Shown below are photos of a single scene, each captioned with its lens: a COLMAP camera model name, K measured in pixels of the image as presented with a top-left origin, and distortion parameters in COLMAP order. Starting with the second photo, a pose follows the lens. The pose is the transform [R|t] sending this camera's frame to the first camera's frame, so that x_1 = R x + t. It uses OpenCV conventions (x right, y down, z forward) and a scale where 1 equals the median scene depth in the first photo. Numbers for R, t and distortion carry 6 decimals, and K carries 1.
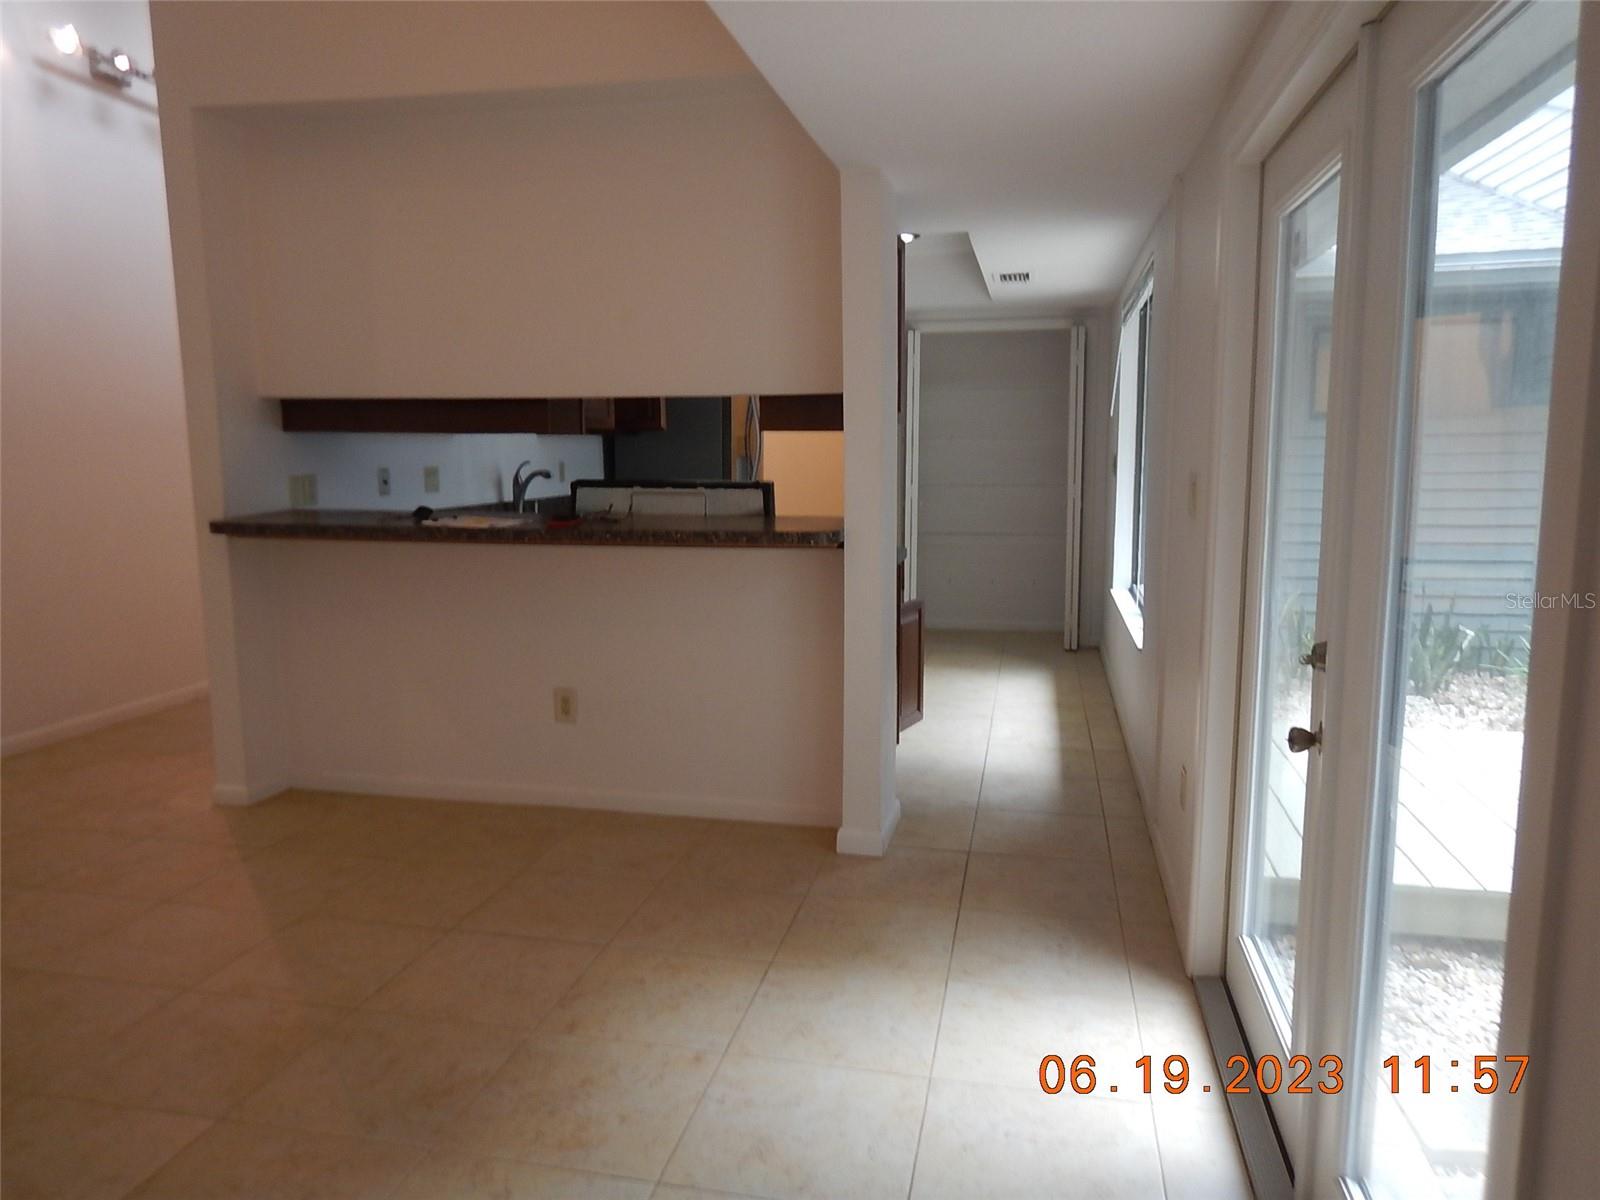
lens RADIAL K [[1127.9, 0, 800.0], [0, 1127.9, 600.0], [0, 0, 1]] dist [-0.004217, -0.001494]
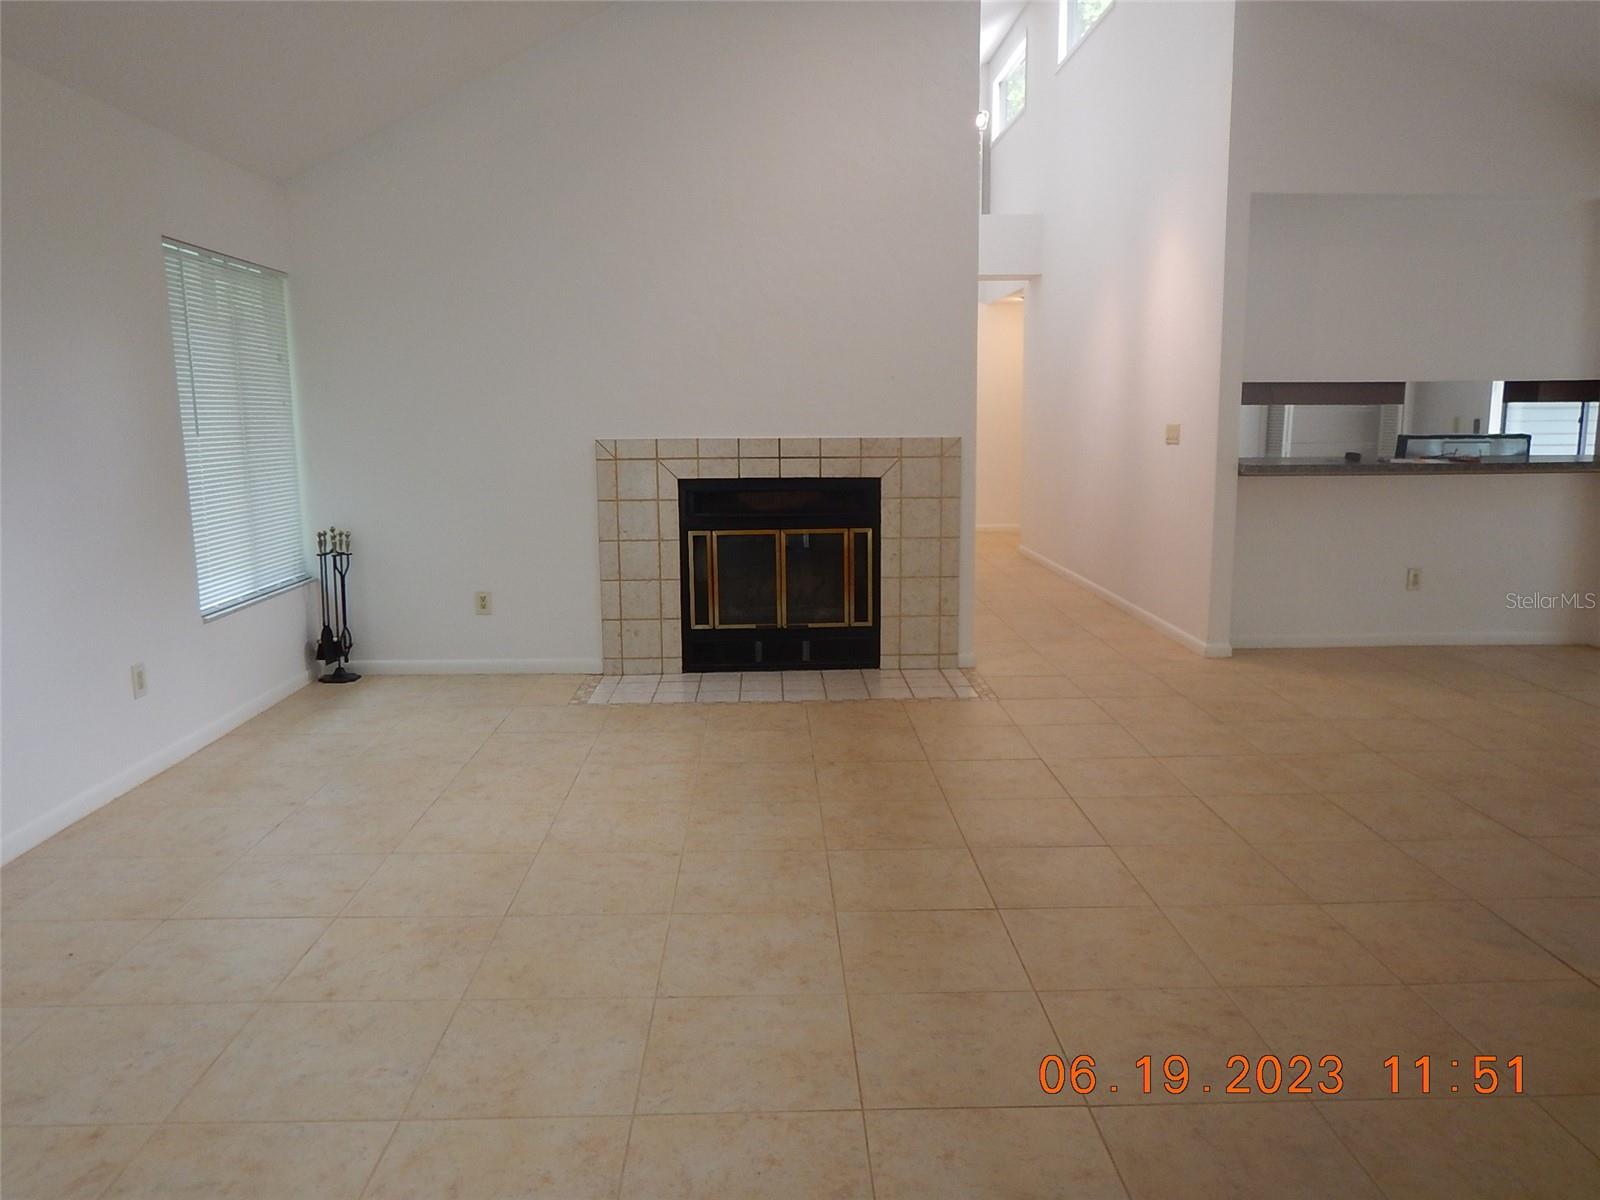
lens RADIAL K [[1127.9, 0, 800.0], [0, 1127.9, 600.0], [0, 0, 1]] dist [-0.004217, -0.001494]
pose [[0.971405, -0.047688, 0.232589, -1.403871], [0.043593, 0.998791, 0.022718, 0.050415], [-0.233391, -0.011930, 0.972310, -0.325761]]
